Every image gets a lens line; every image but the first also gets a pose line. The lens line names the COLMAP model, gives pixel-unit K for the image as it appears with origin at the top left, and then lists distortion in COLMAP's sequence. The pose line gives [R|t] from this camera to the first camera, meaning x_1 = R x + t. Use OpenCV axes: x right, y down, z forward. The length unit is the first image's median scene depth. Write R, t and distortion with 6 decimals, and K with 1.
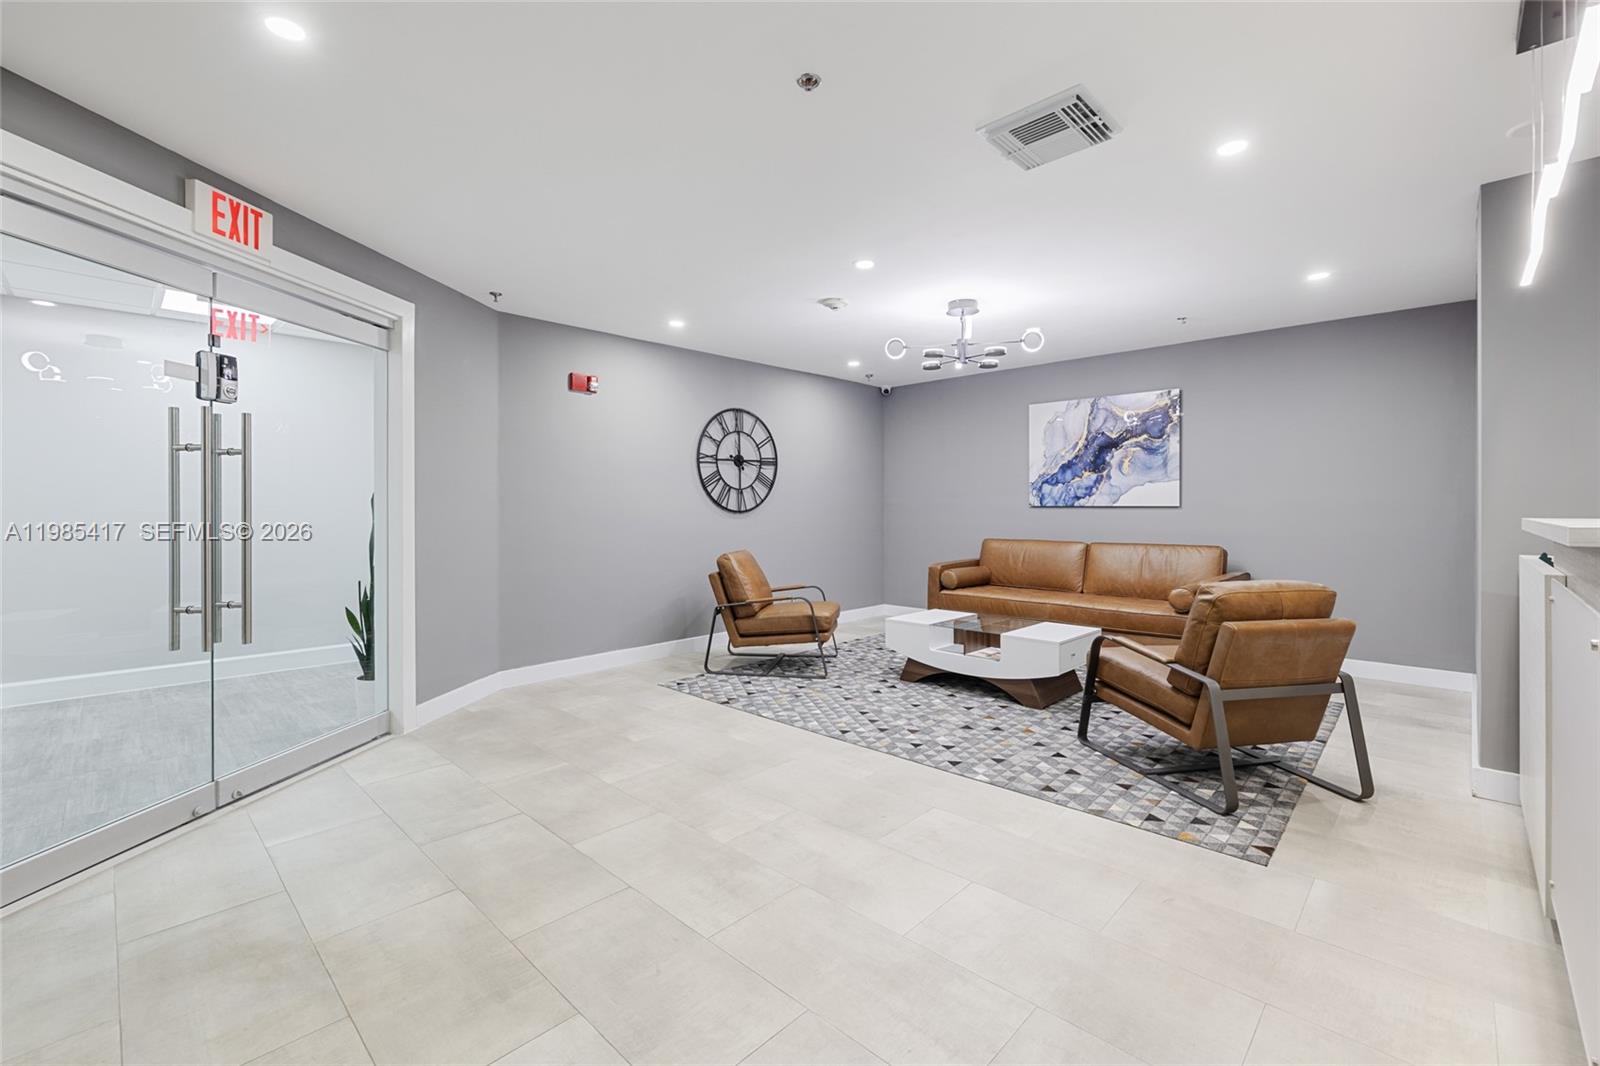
lens RADIAL K [[678.9, 0, 793.1], [0, 678.9, 507.9], [0, 0, 1]] dist [-0.000732, 0.000774]
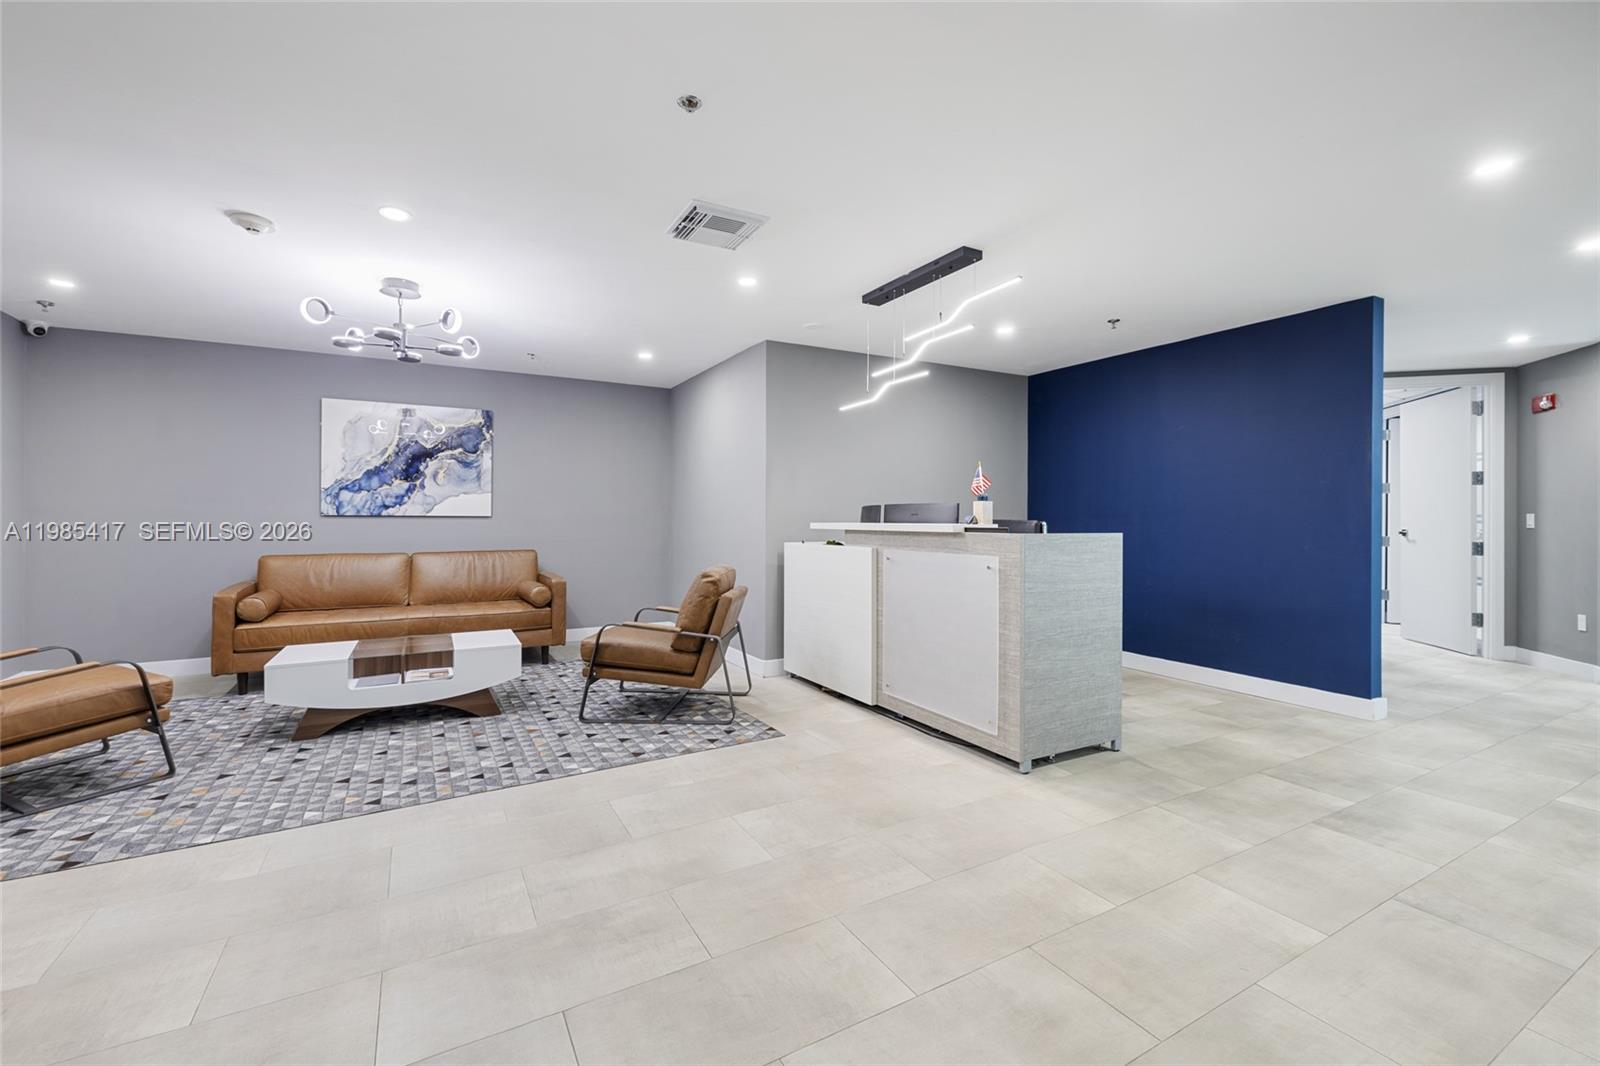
lens RADIAL K [[678.9, 0, 788.5], [0, 678.9, 507.8], [0, 0, 1]] dist [-0.000732, 0.000774]
pose [[0.290377, 0.018039, 0.956742, -0.393171], [-0.000499, 0.999825, -0.018699, 0.004949], [-0.956912, 0.004952, 0.290335, 0.233803]]
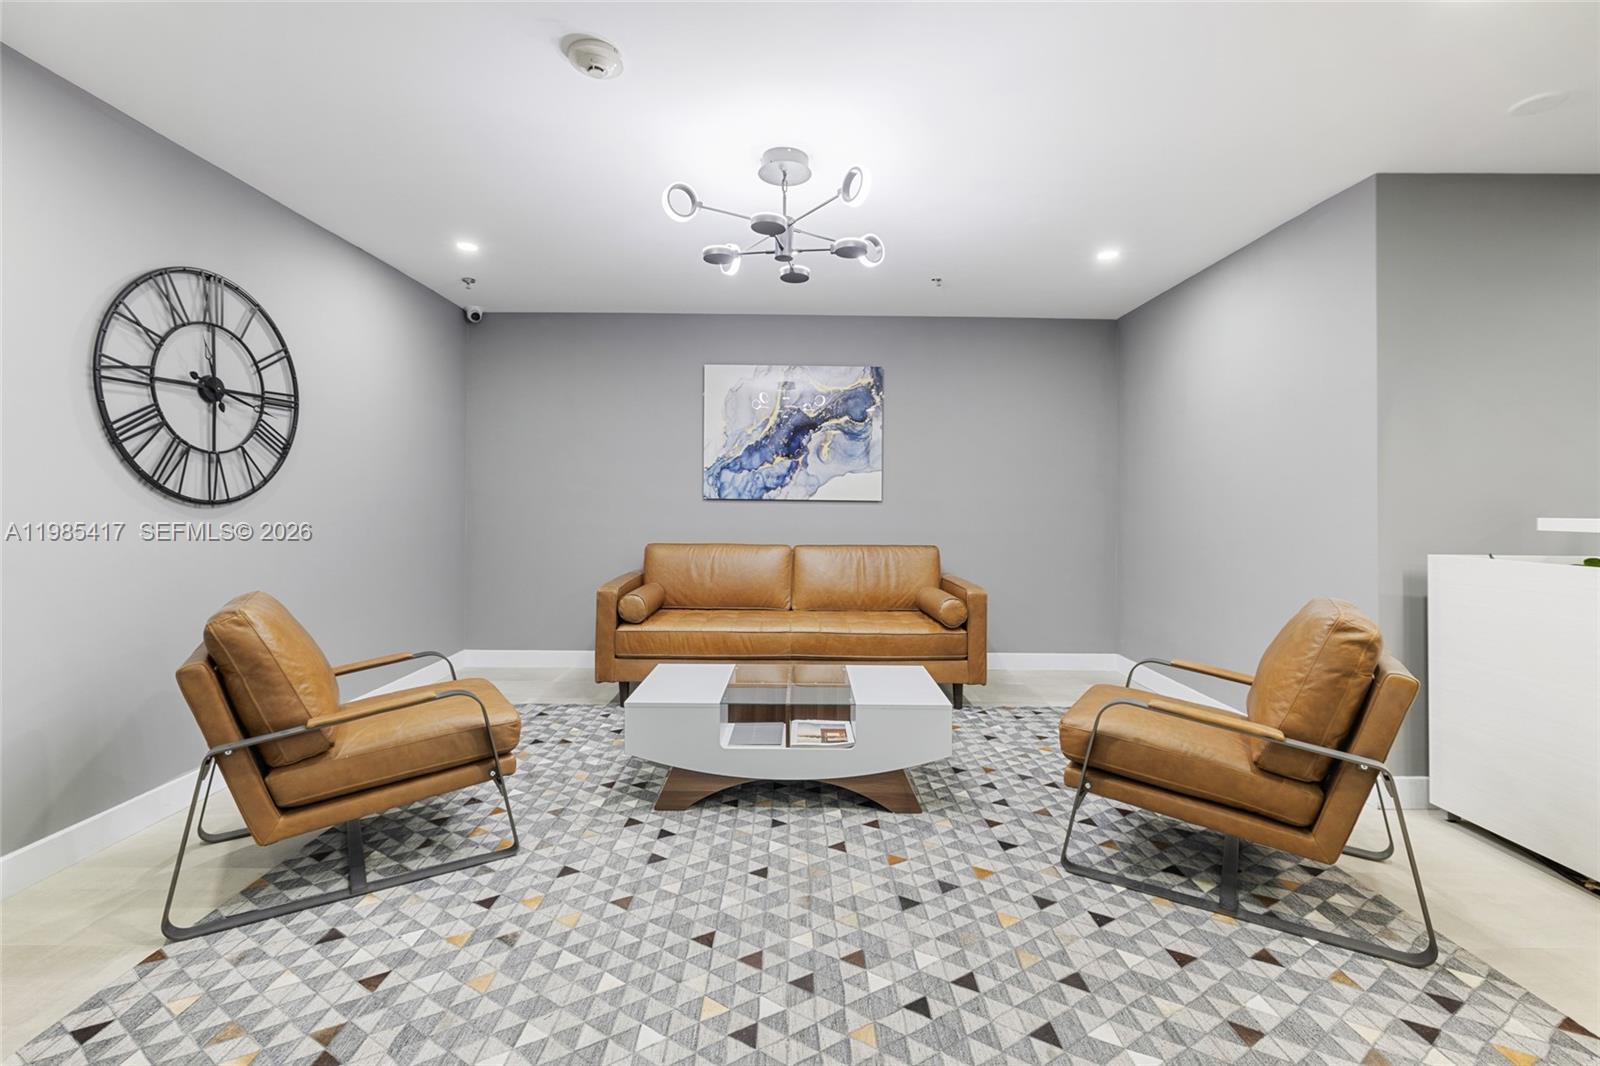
lens RADIAL K [[678.9, 0, 789.7], [0, 678.9, 502.0], [0, 0, 1]] dist [-0.000732, 0.000774]
pose [[0.716016, 0.009111, 0.698025, -0.145377], [-0.010337, 0.999944, -0.002449, 0.002741], [-0.698008, -0.005462, 0.716070, 0.502751]]
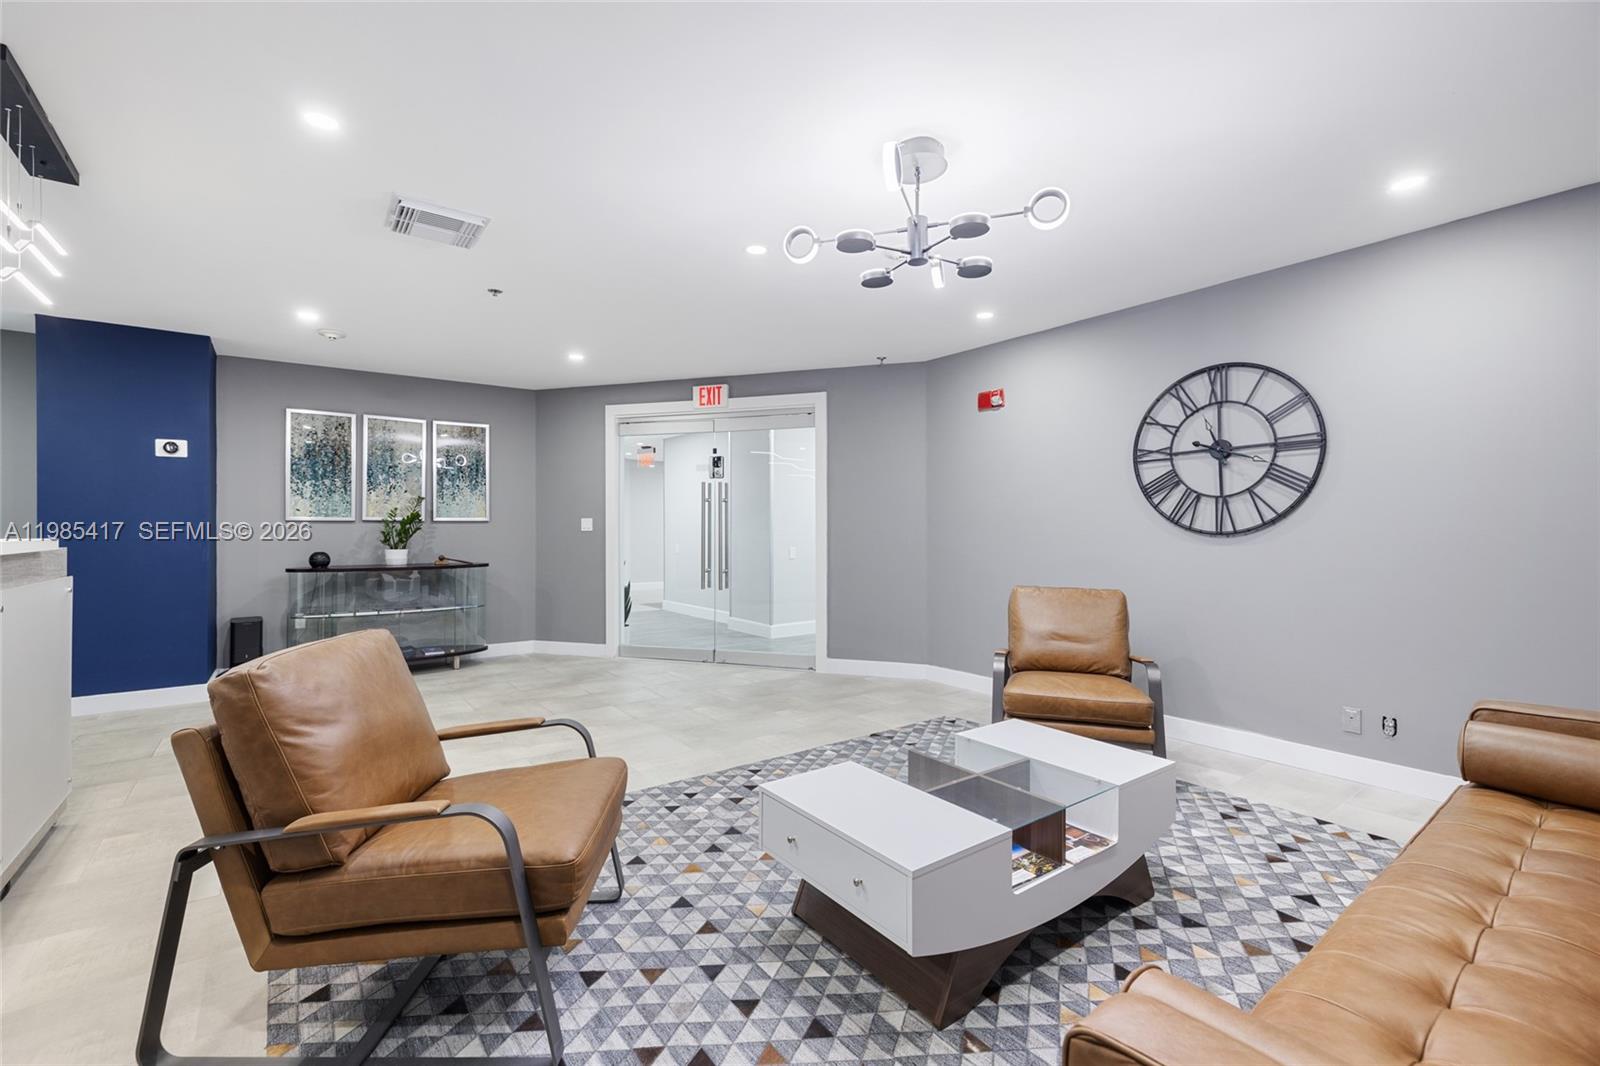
lens RADIAL K [[678.9, 0, 789.8], [0, 678.9, 524.2], [0, 0, 1]] dist [-0.000732, 0.000774]
pose [[-0.151692, -0.002772, -0.988424, 0.713396], [-0.001218, 0.999996, -0.002618, -0.001045], [0.988427, 0.000807, -0.151695, 0.868219]]
